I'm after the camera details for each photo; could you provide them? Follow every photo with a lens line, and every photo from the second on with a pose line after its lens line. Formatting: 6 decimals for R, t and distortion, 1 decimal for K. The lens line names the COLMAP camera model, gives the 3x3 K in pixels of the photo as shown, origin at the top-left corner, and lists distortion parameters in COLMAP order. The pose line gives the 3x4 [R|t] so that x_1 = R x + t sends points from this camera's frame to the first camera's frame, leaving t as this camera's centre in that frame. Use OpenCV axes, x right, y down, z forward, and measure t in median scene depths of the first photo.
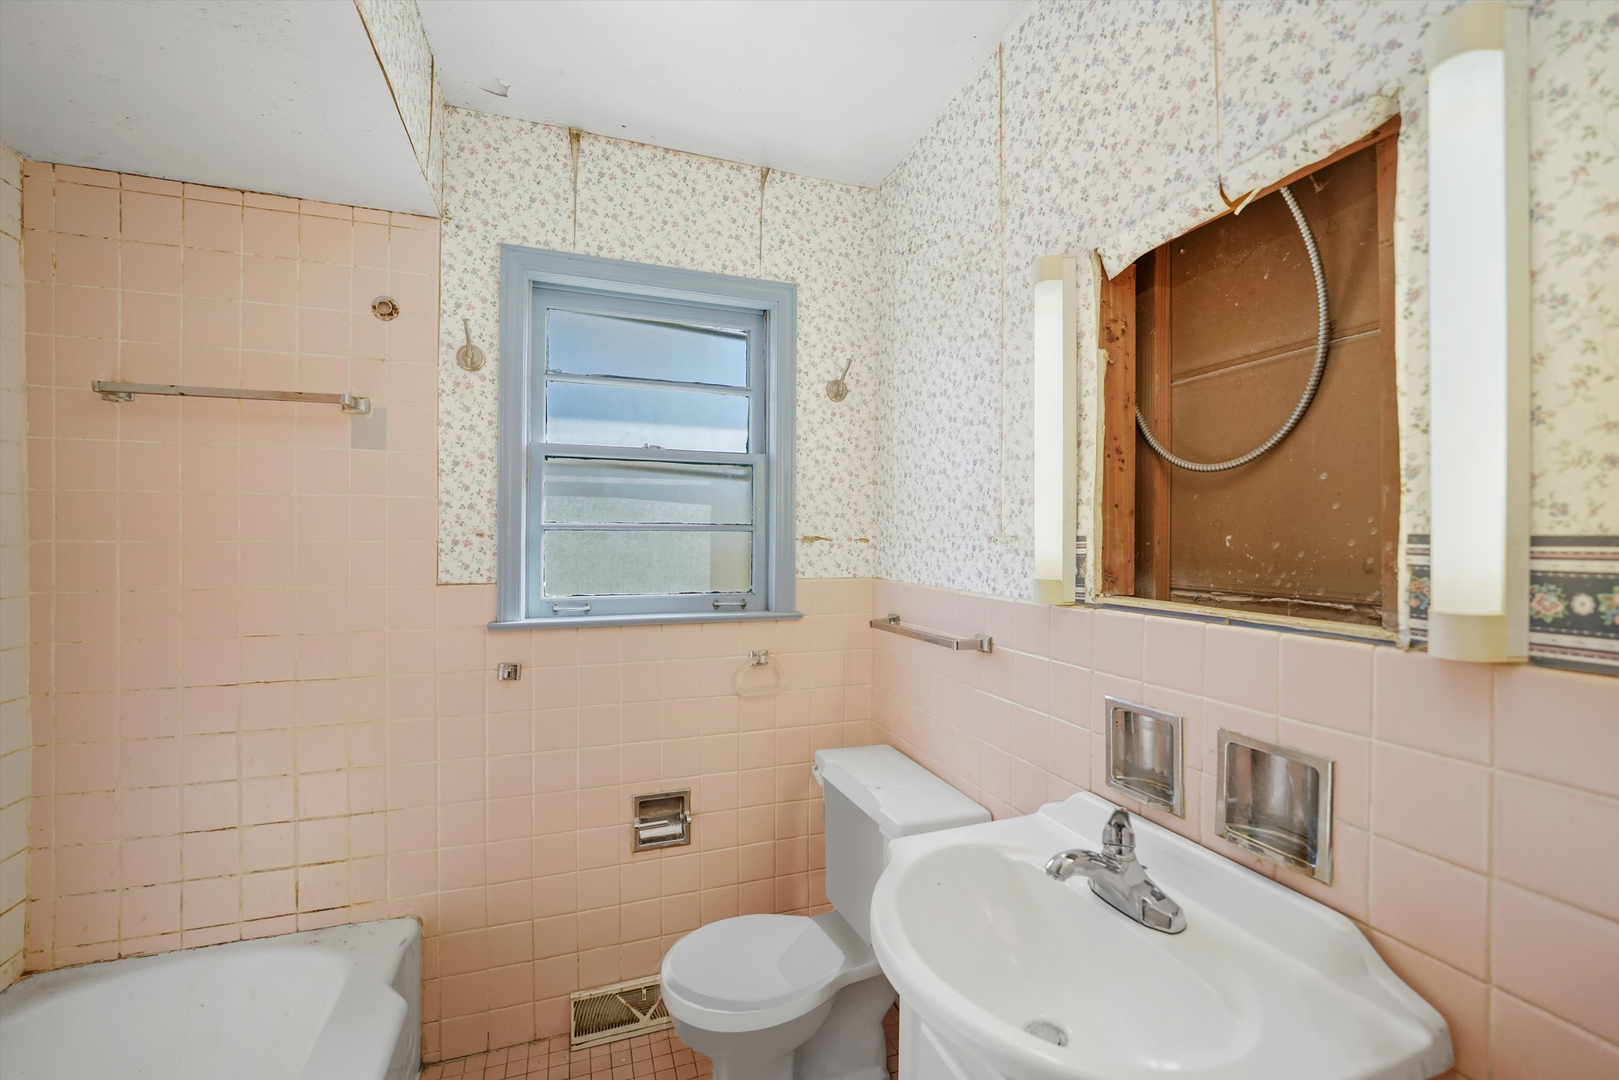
lens RADIAL K [[672.0, 0, 814.0], [0, 672.0, 542.0], [0, 0, 1]] dist [-0.016109, 0.003609]
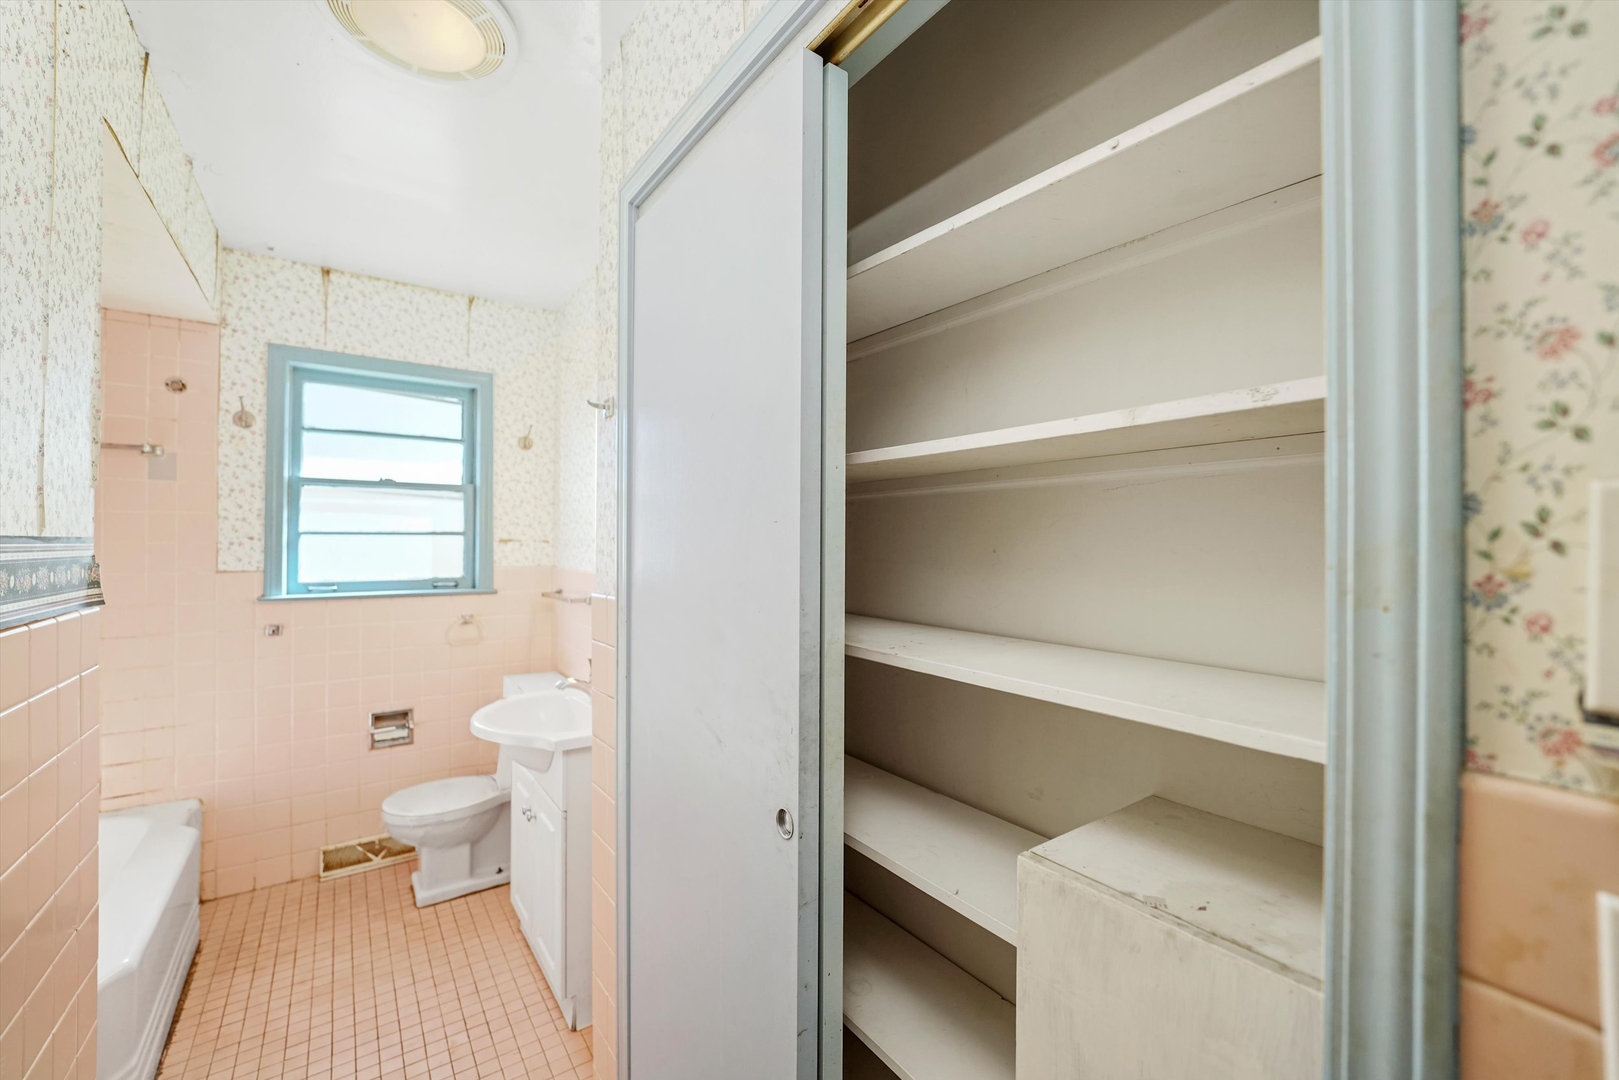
lens RADIAL K [[672.0, 0, 823.5], [0, 672.0, 537.1], [0, 0, 1]] dist [-0.016109, 0.003609]
pose [[0.962236, 0.001212, 0.272214, 0.305487], [0.000554, 0.999979, -0.006411, -0.002831], [-0.272217, 0.006319, 0.962215, -0.726302]]
